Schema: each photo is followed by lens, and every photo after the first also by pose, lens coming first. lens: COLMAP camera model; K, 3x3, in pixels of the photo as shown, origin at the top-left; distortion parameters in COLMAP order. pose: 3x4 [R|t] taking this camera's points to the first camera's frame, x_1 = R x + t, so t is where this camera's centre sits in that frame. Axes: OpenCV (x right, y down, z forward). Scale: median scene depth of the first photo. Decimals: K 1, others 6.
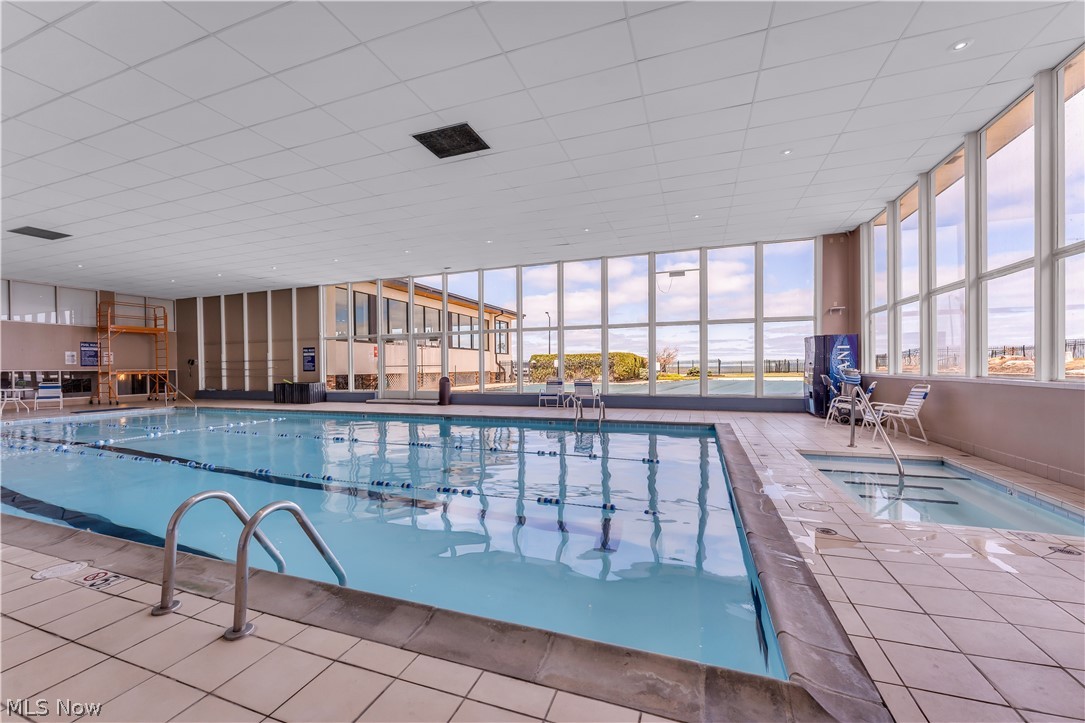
lens RADIAL K [[434.1, 0, 540.3], [0, 434.1, 369.7], [0, 0, 1]] dist [0.001636, 0.000076]
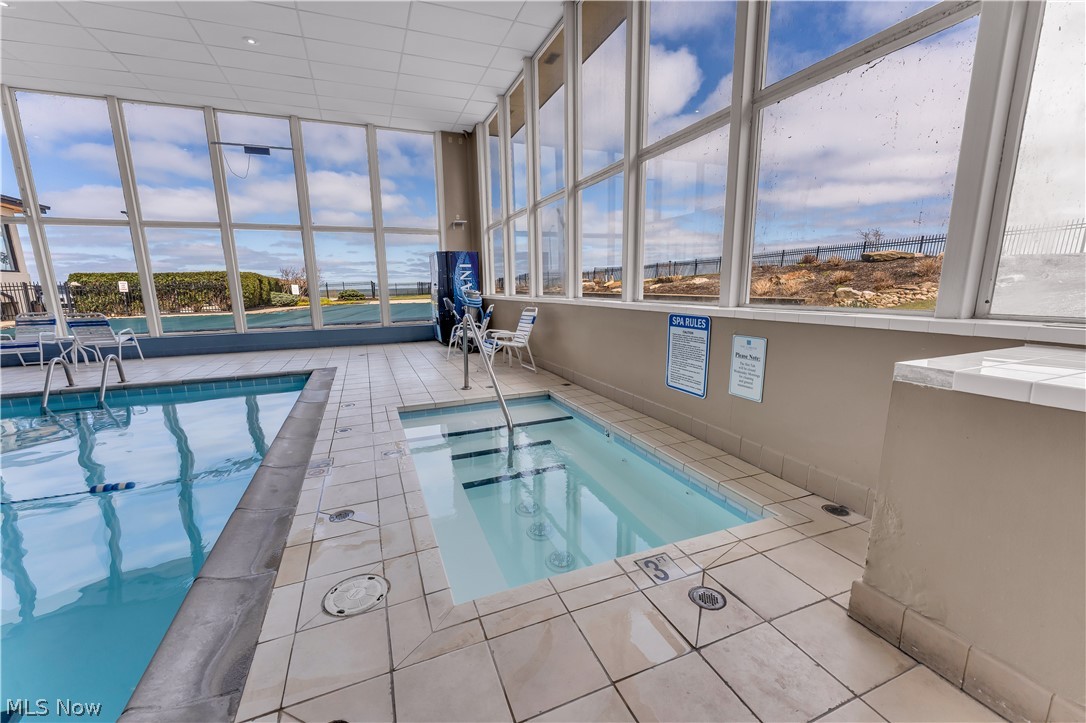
lens RADIAL K [[434.5, 0, 542.2], [0, 434.5, 365.0], [0, 0, 1]] dist [0.001636, 0.000076]
pose [[0.738634, -0.125682, 0.662287, 0.195565], [0.014952, 0.985279, 0.170301, -0.000774], [-0.673941, -0.115887, 0.729640, 0.215558]]
